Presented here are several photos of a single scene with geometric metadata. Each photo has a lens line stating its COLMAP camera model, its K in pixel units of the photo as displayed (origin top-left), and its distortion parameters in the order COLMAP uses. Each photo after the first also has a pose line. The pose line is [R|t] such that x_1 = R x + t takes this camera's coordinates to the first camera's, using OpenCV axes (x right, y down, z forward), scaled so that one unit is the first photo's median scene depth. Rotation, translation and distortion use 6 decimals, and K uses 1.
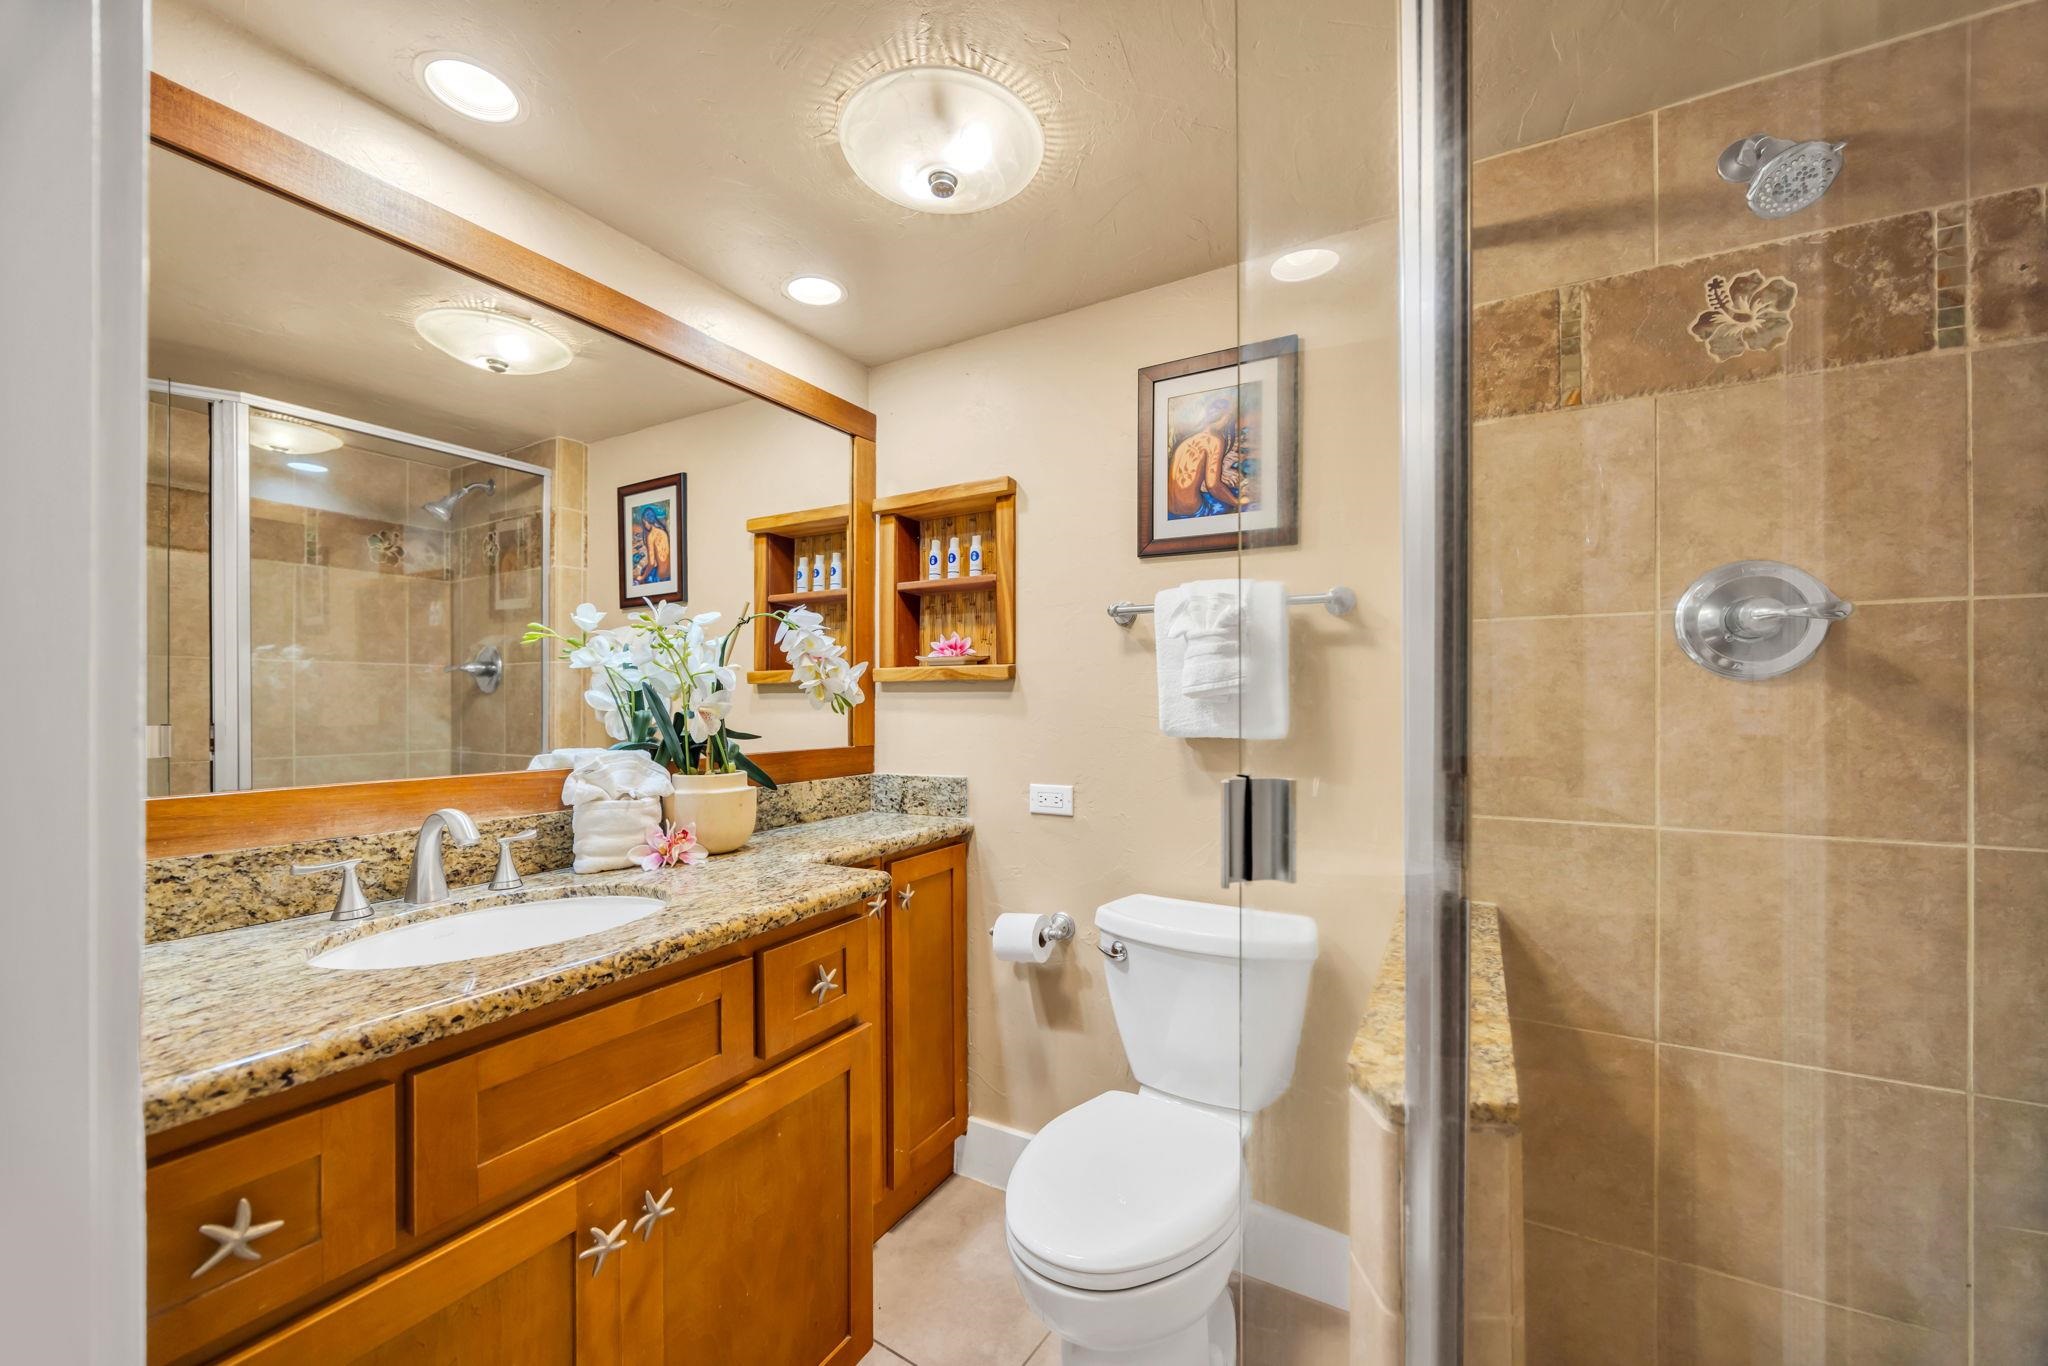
lens RADIAL K [[774.7, 0, 1022.1], [0, 774.7, 688.6], [0, 0, 1]] dist [-0.002674, -0.000521]
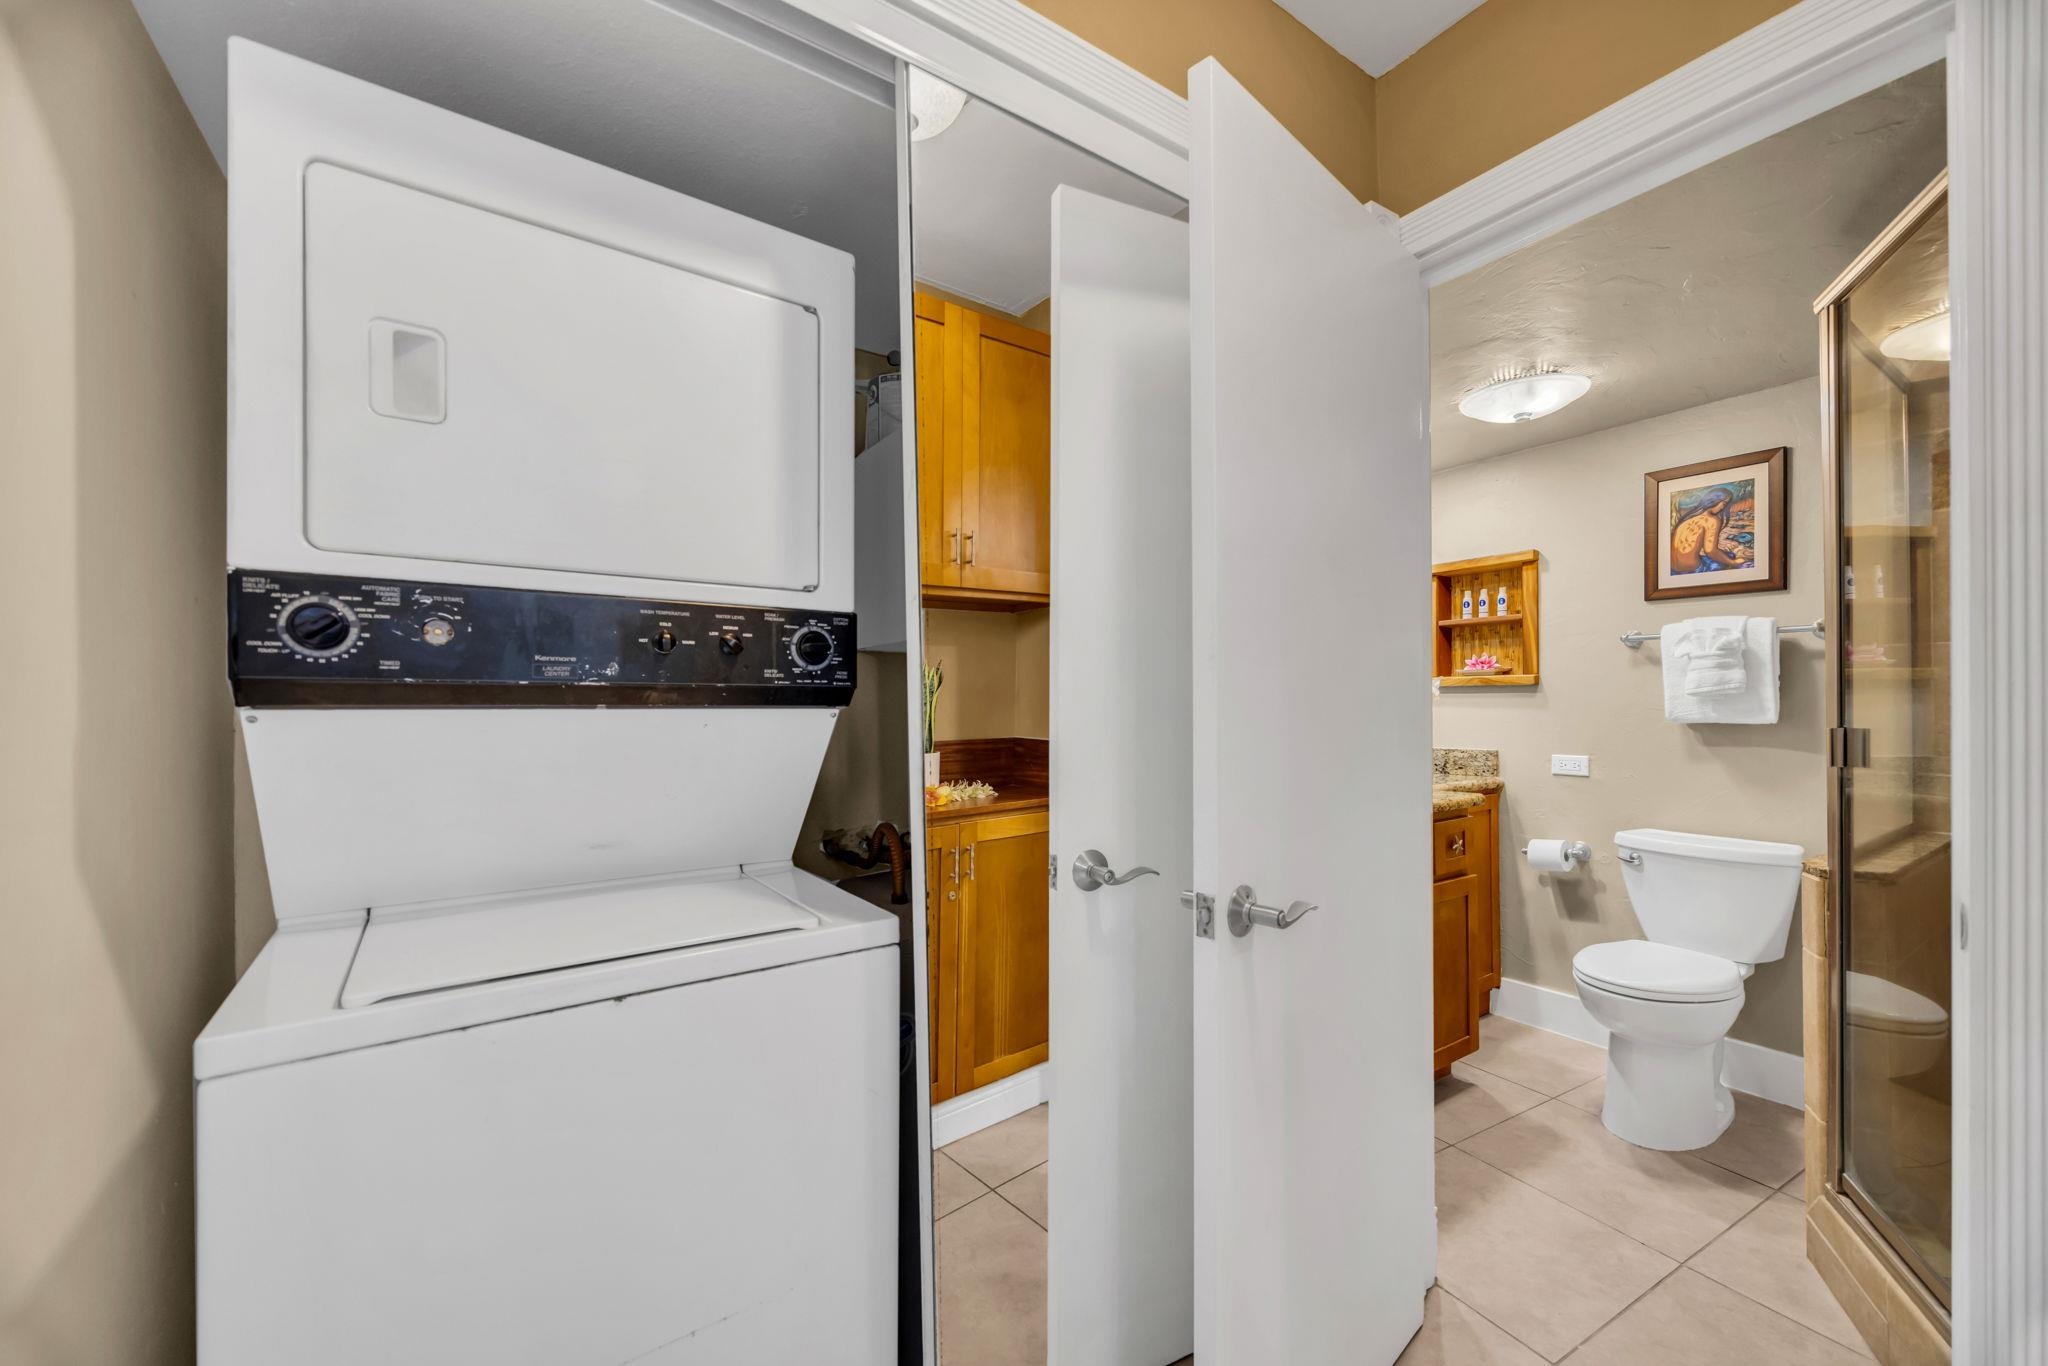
lens RADIAL K [[774.7, 0, 1022.1], [0, 774.7, 688.6], [0, 0, 1]] dist [-0.002674, -0.000521]
pose [[0.888379, -0.003749, -0.459096, -0.213114], [0.001025, 0.999980, -0.006181, 0.003716], [0.459110, 0.005021, 0.888365, -0.793353]]
